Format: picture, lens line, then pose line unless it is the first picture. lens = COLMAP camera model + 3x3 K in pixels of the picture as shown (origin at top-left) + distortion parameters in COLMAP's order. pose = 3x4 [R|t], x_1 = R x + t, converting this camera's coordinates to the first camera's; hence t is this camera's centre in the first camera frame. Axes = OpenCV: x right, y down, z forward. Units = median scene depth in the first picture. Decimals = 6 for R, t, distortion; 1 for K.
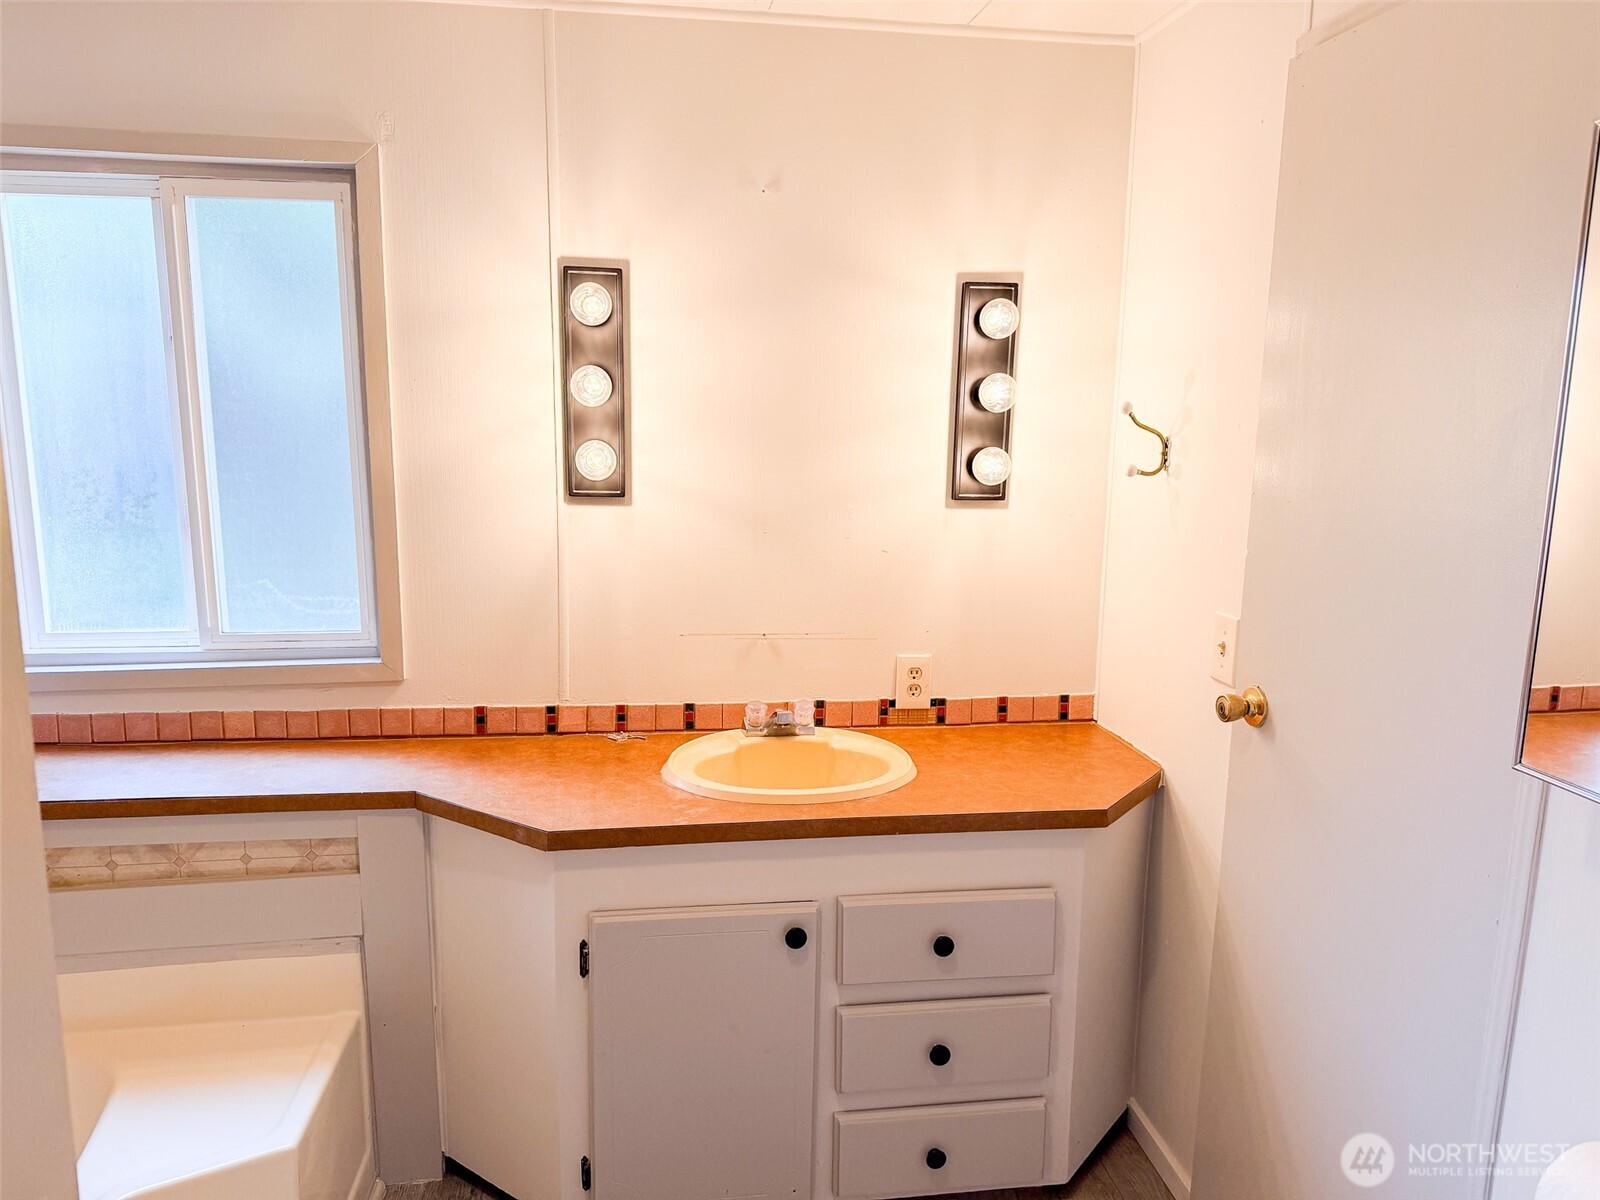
lens RADIAL K [[1119.1, 0, 804.5], [0, 1119.1, 604.7], [0, 0, 1]] dist [0.001263, -0.004221]
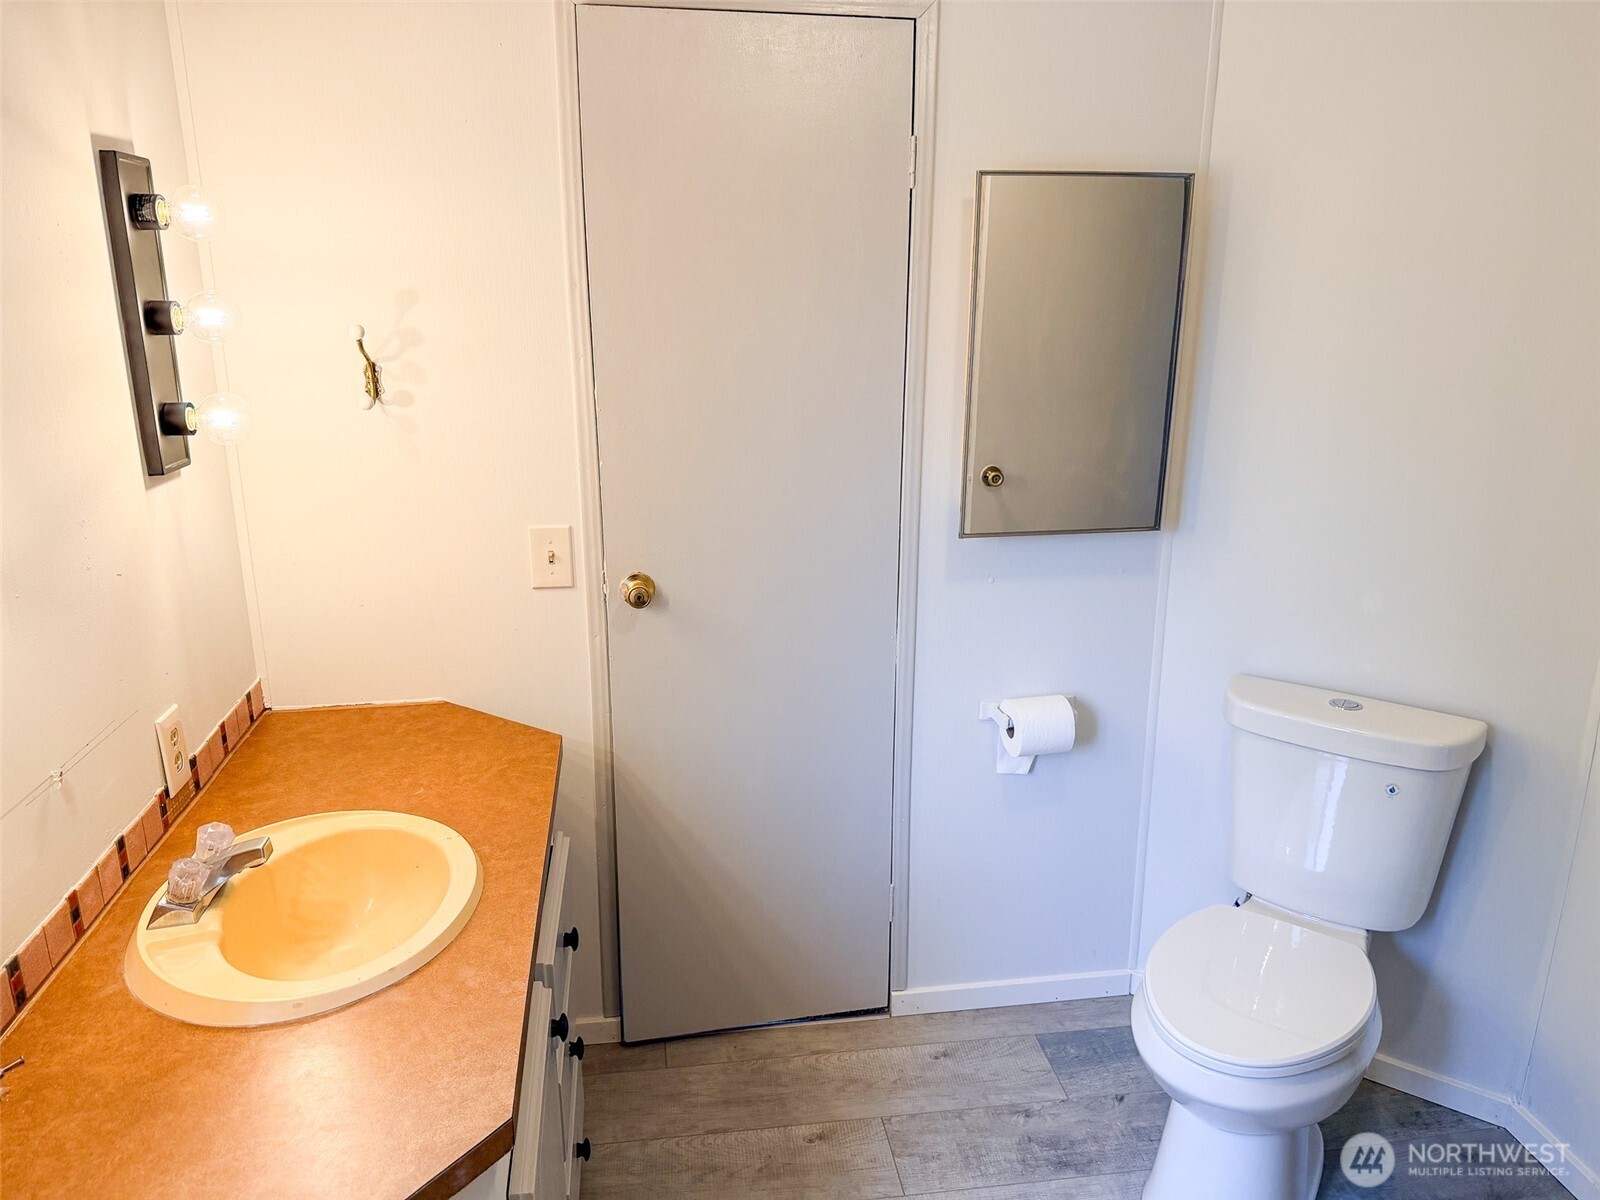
lens RADIAL K [[1151.7, 0, 800.0], [0, 1151.7, 600.0], [0, 0, 1]] dist [-0.005536, -0.003710]
pose [[-0.003565, -0.289279, 0.957238, -0.584641], [0.160114, 0.944729, 0.286095, -0.168011], [-0.987092, 0.154287, 0.042950, 0.610073]]
